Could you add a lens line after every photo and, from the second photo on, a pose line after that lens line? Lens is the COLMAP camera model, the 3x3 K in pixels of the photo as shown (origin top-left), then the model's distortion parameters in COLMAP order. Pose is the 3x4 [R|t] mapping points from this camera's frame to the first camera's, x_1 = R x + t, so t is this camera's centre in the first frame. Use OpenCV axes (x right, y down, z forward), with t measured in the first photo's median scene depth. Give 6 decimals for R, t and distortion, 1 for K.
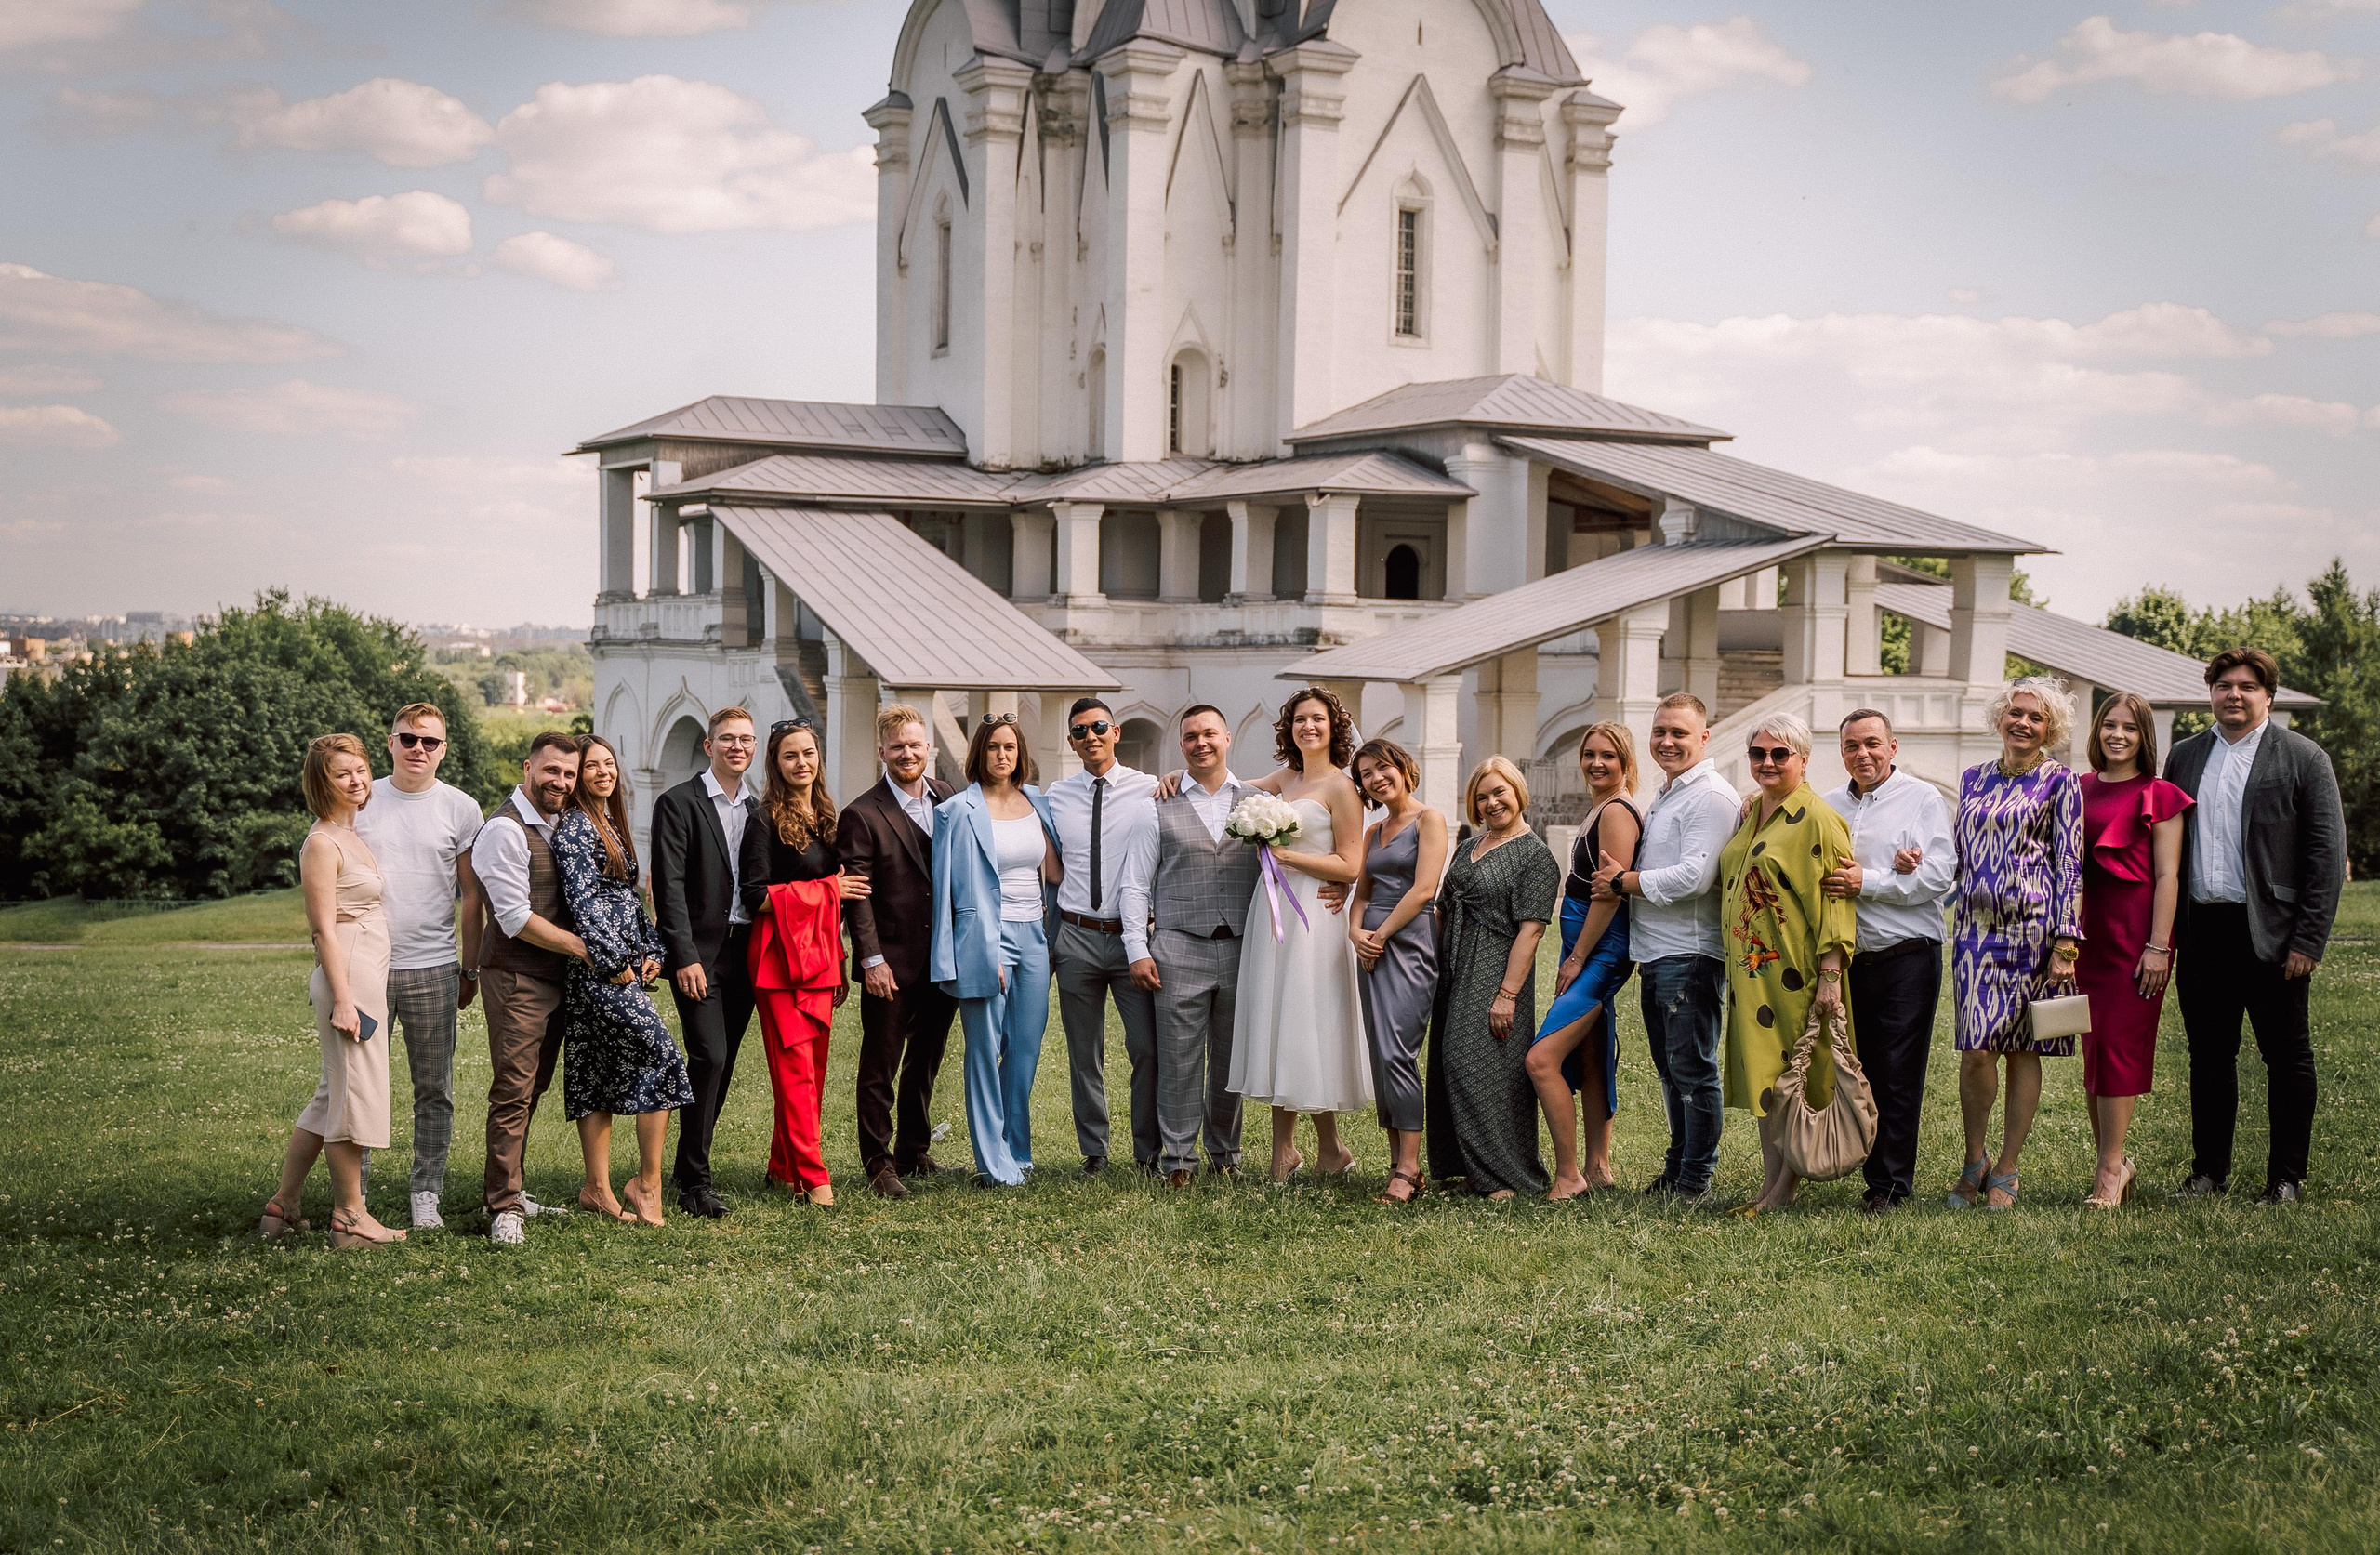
lens RADIAL K [[2973.3, 0, 1190.0], [0, 2973.3, 777.5], [0, 0, 1]] dist [-0.007184, 0.006625]
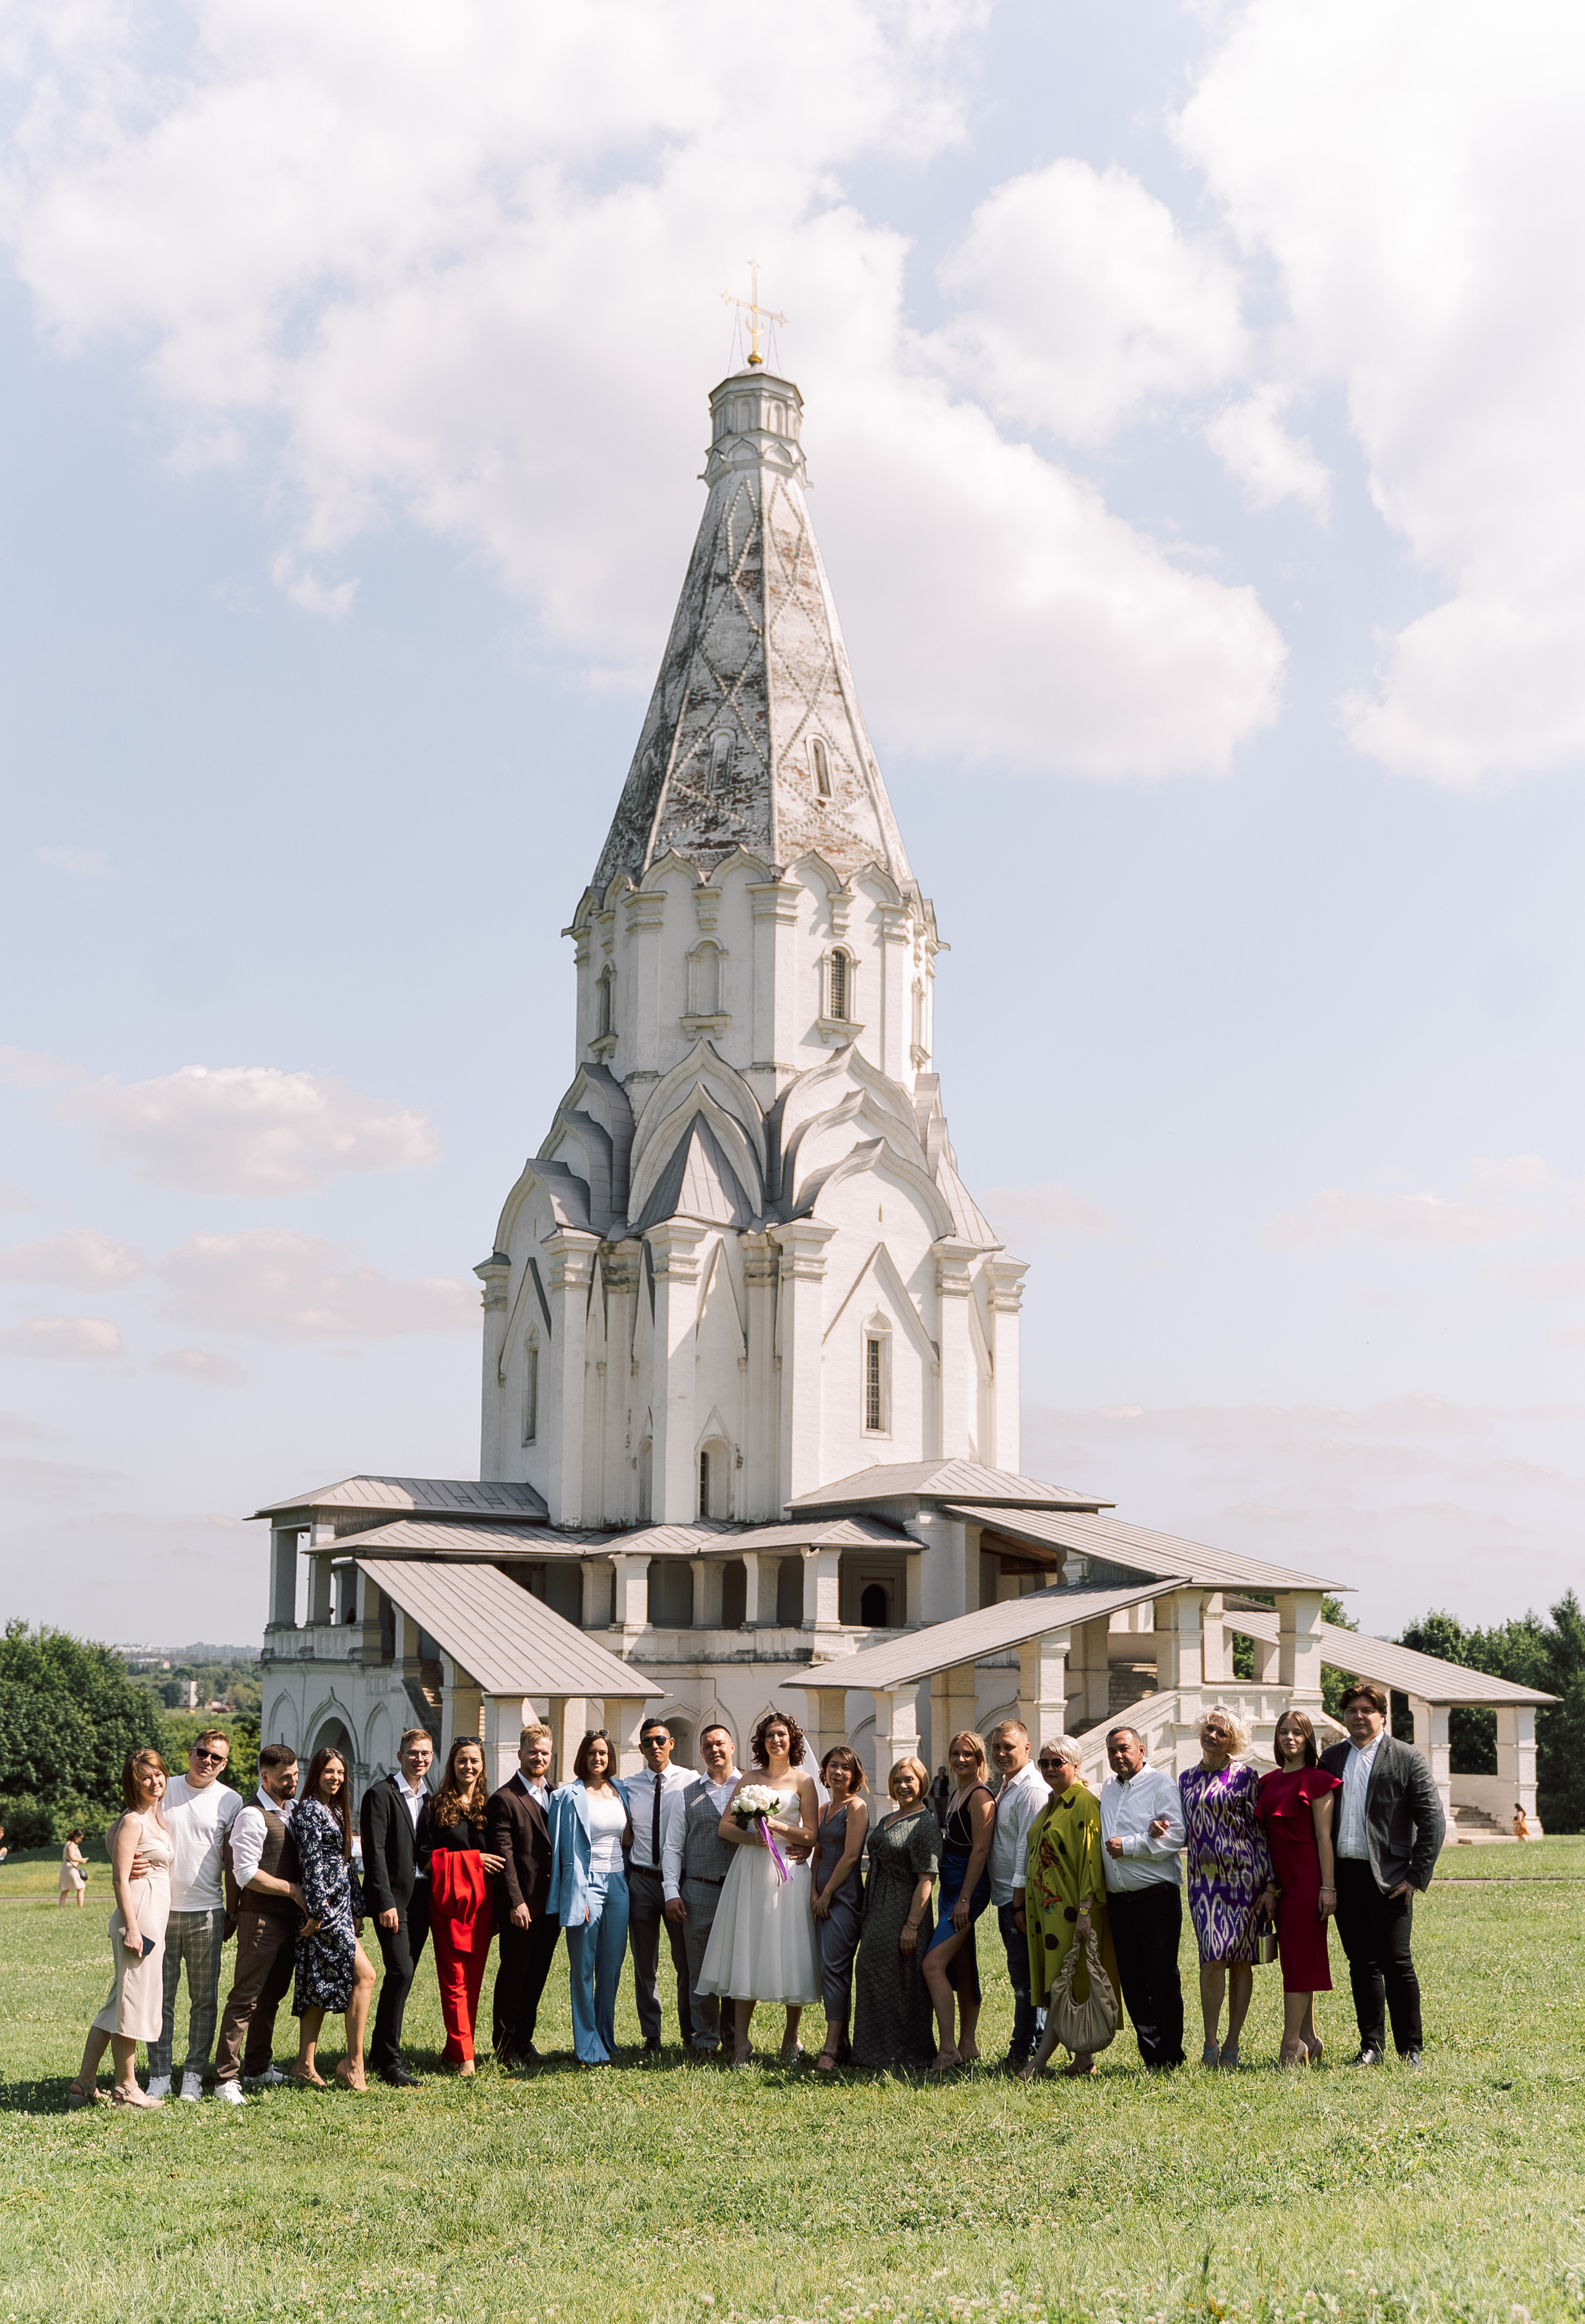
lens RADIAL K [[2934.0, 0, 743.5], [0, 2934.0, 1162.7], [0, 0, 1]] dist [-0.000818, -0.034253]
pose [[0.999796, -0.004072, 0.019789, -0.012865], [0.007785, 0.981487, -0.191370, -0.012448], [-0.018643, 0.191485, 0.981318, -0.338323]]
